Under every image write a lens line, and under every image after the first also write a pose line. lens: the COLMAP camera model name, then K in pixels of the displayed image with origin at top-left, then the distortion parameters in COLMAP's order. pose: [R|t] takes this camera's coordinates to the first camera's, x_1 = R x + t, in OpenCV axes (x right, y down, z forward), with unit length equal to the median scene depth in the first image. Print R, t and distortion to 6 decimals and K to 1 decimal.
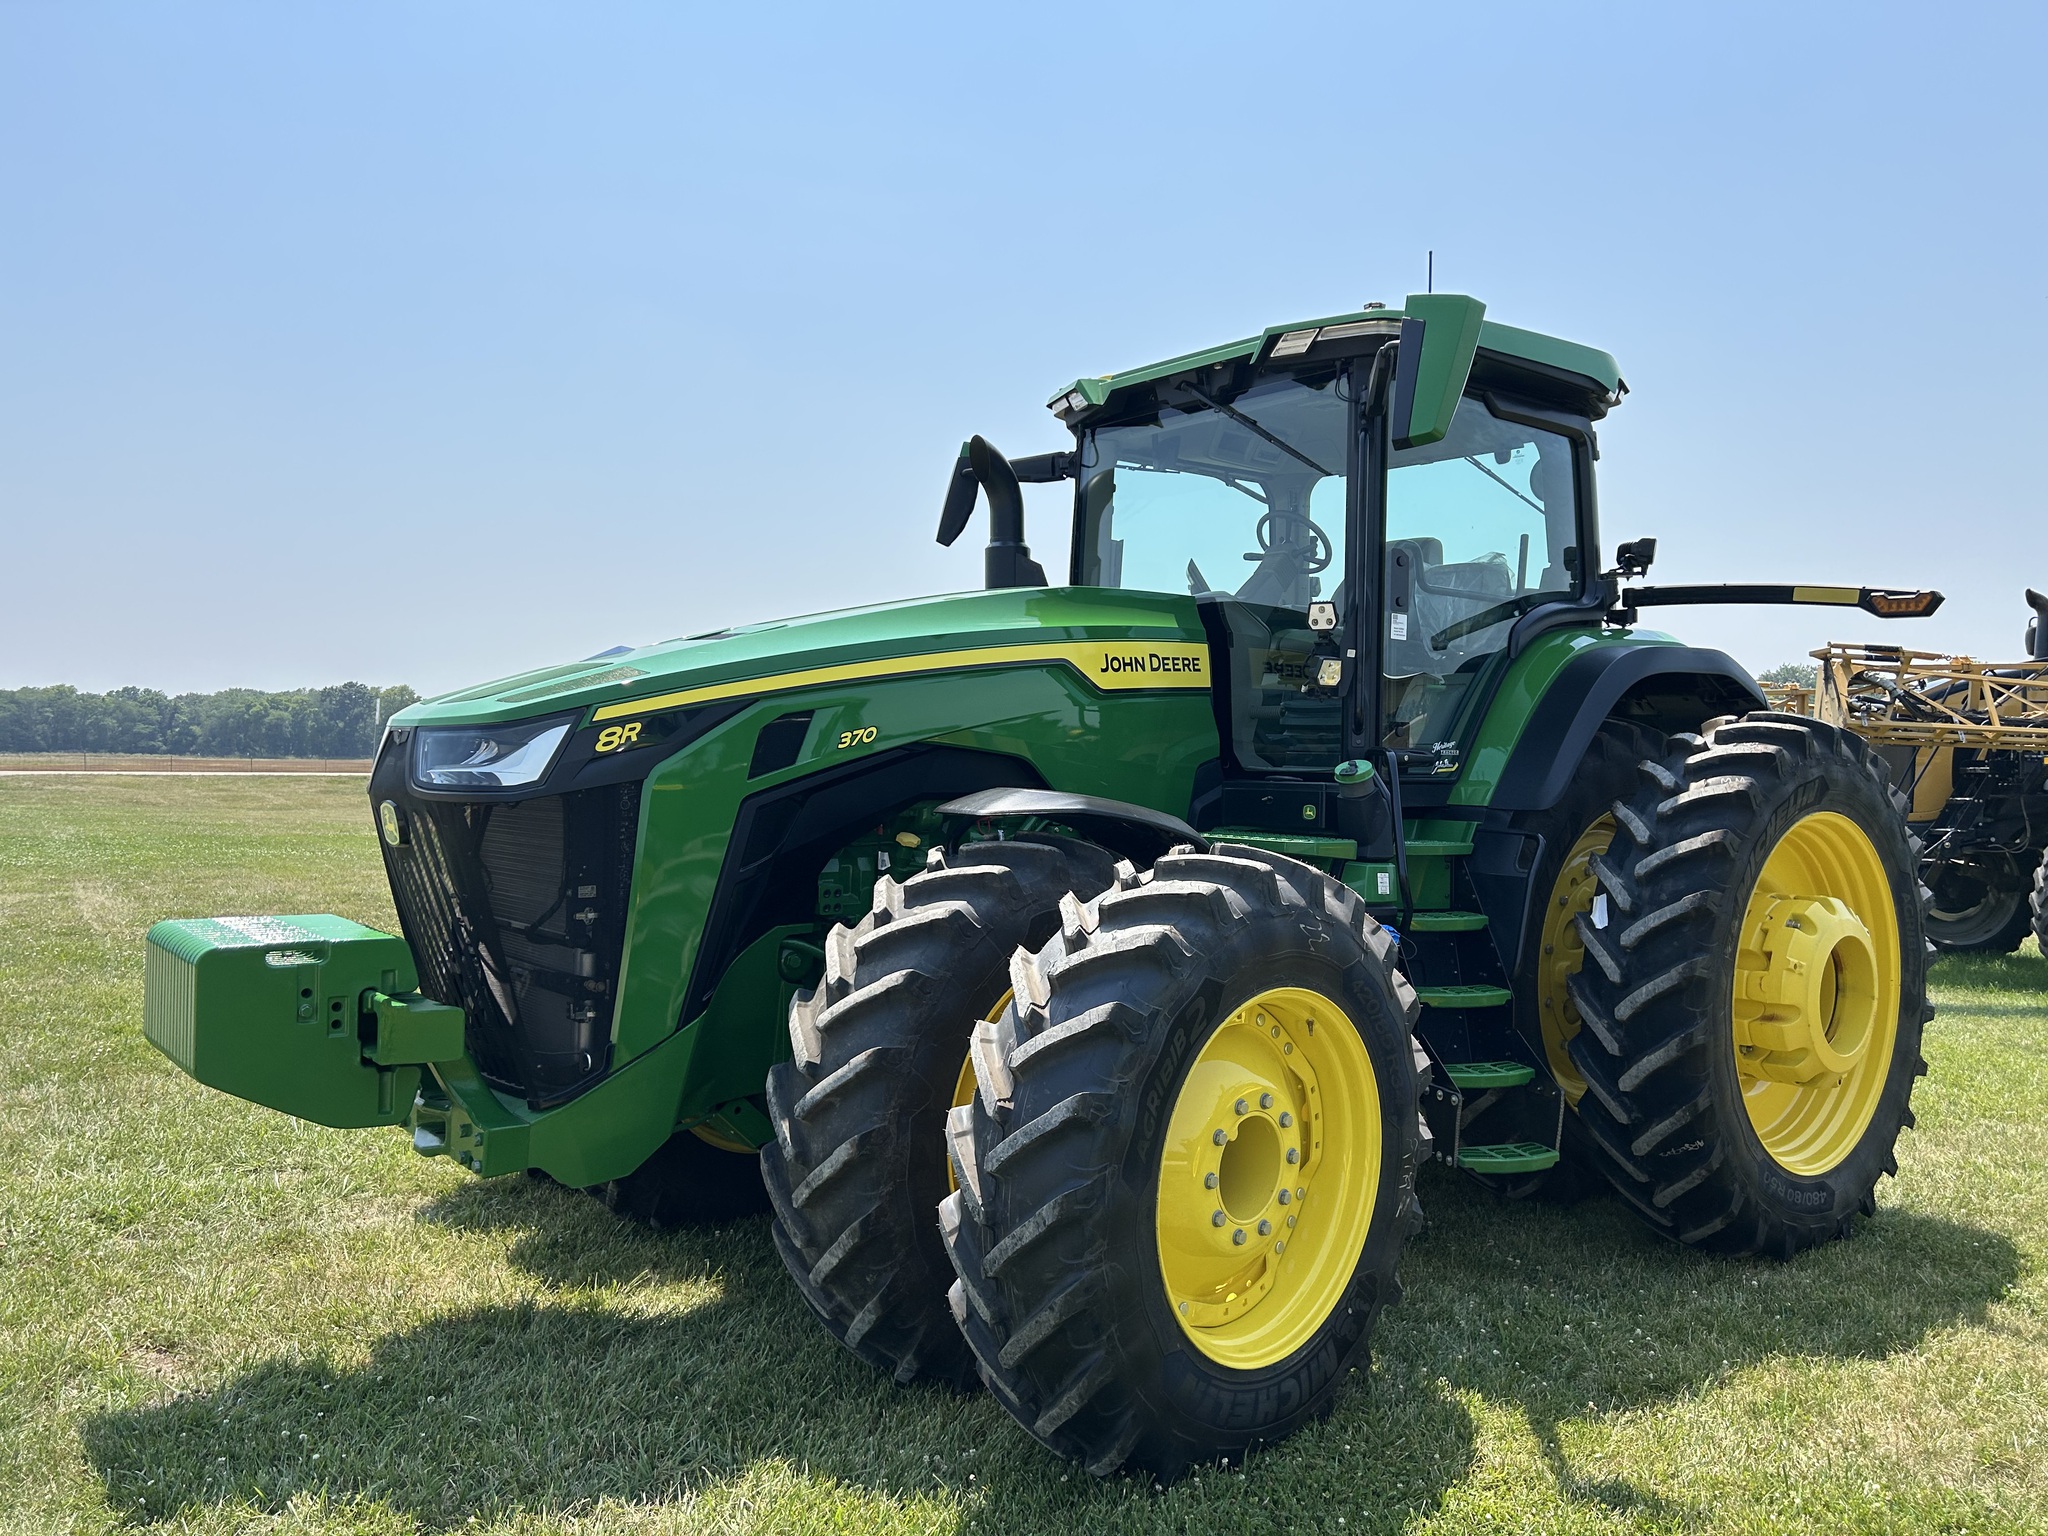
lens RADIAL K [[1472.2, 0, 1024.0], [0, 1472.2, 768.0], [0, 0, 1]] dist [0.165398, -0.254515]
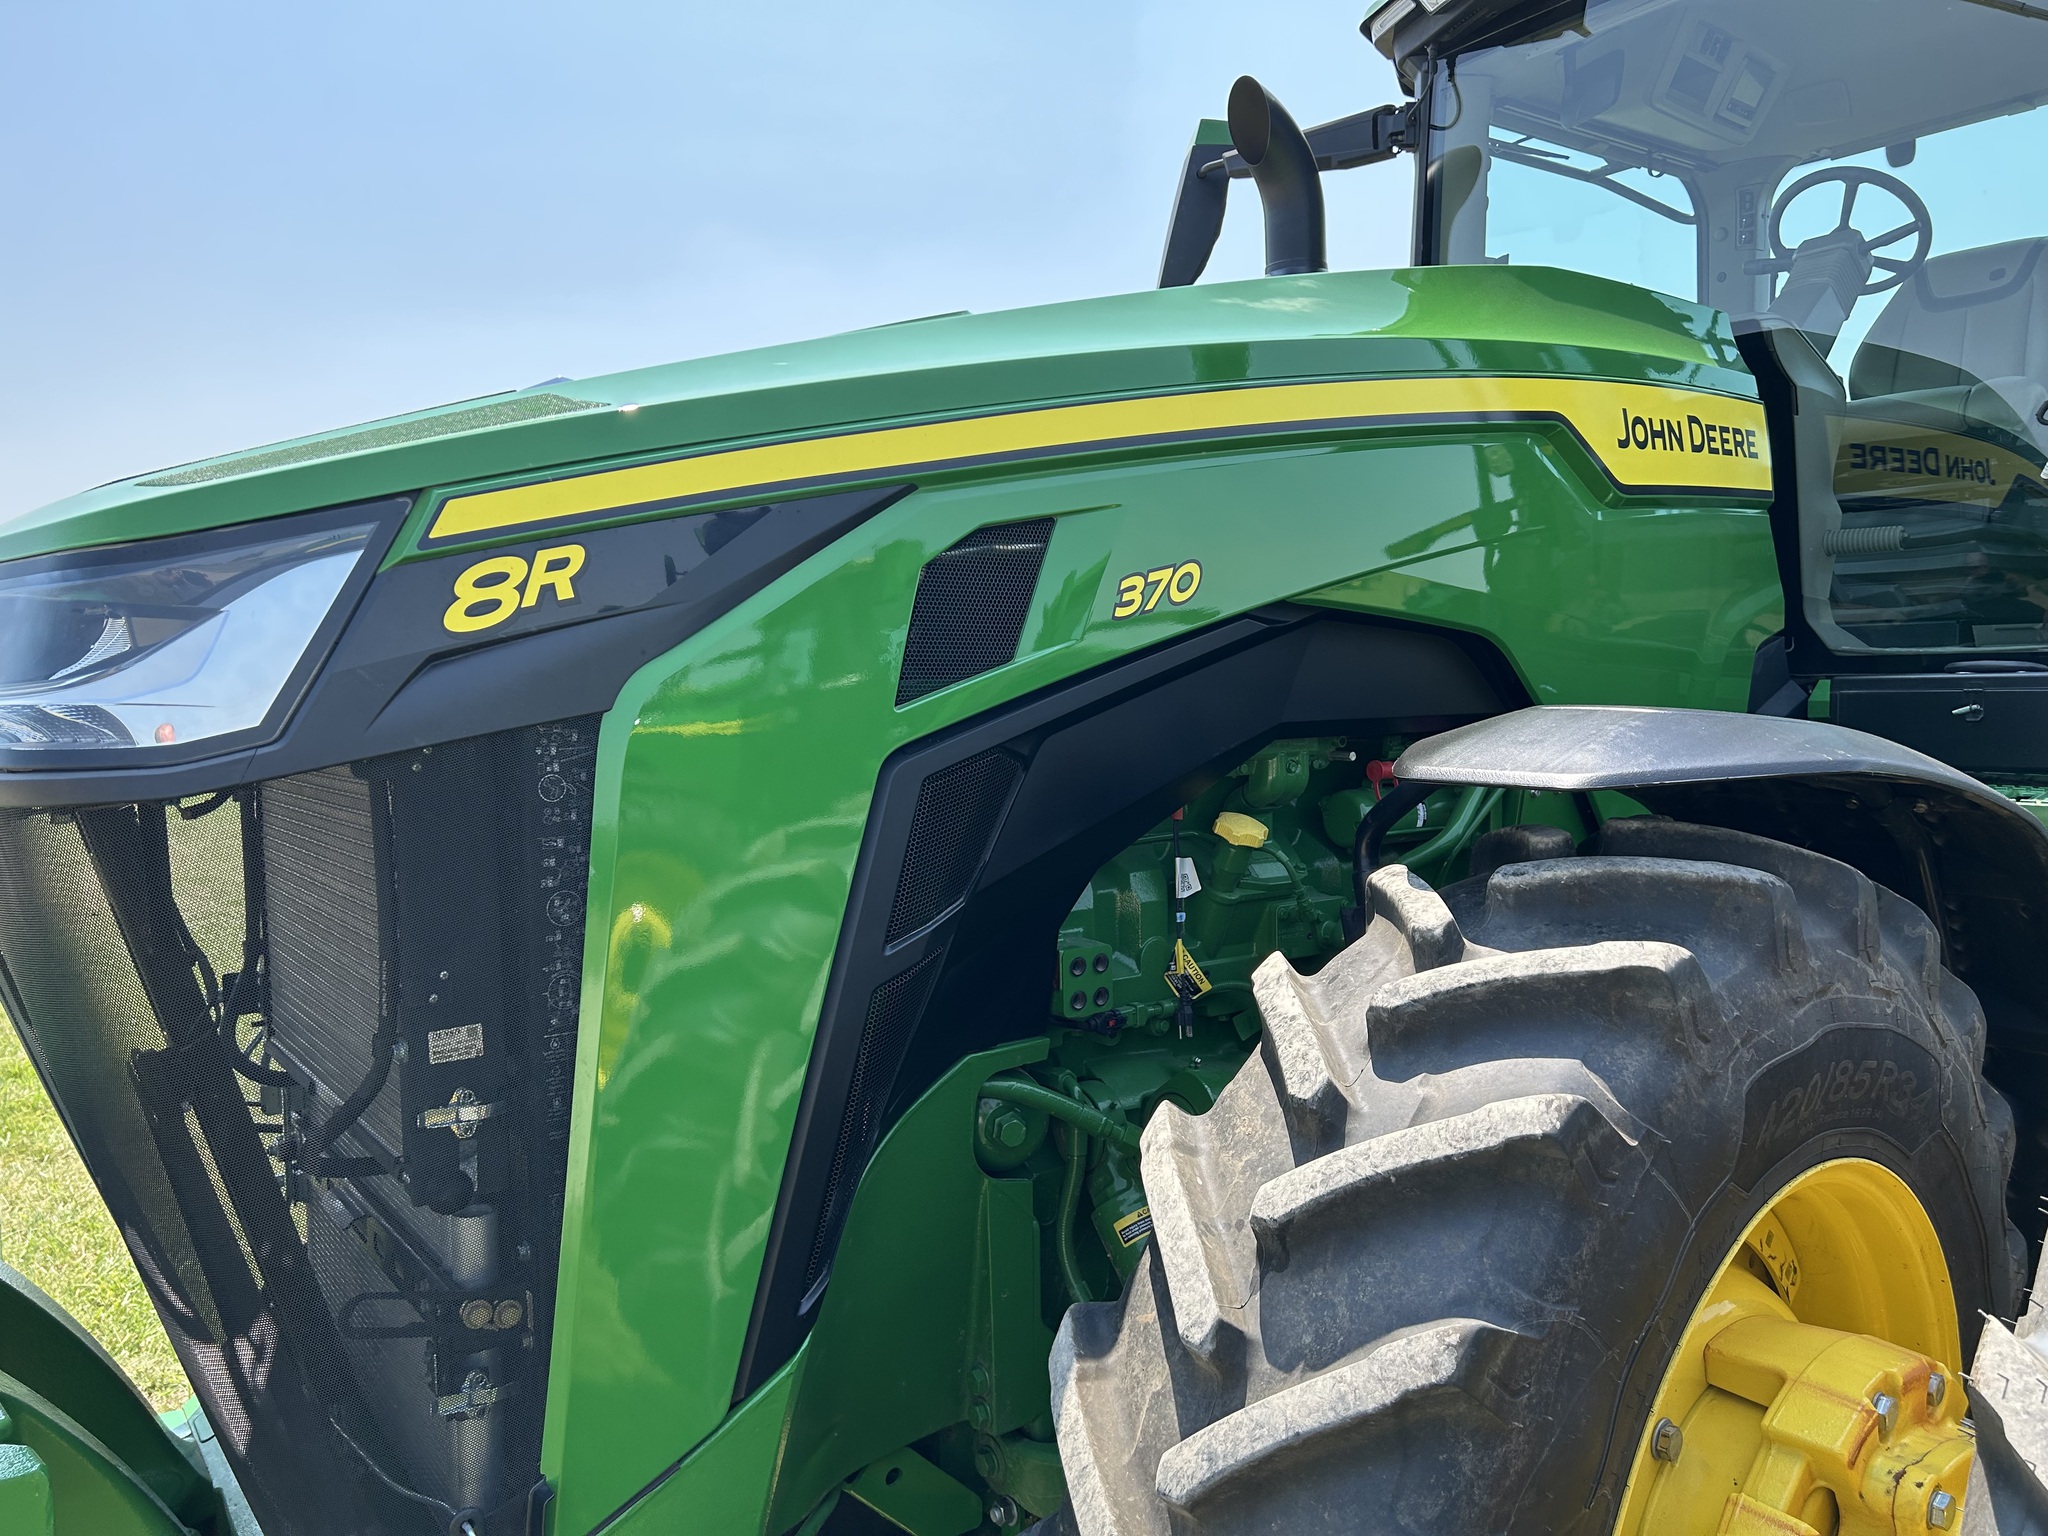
lens RADIAL K [[1472.2, 0, 1024.0], [0, 1472.2, 768.0], [0, 0, 1]] dist [0.165398, -0.254515]
pose [[0.997335, -0.028016, -0.067360, -0.124670], [0.031764, 0.997968, 0.055240, 0.003931], [0.065675, -0.057233, 0.996198, 0.606523]]
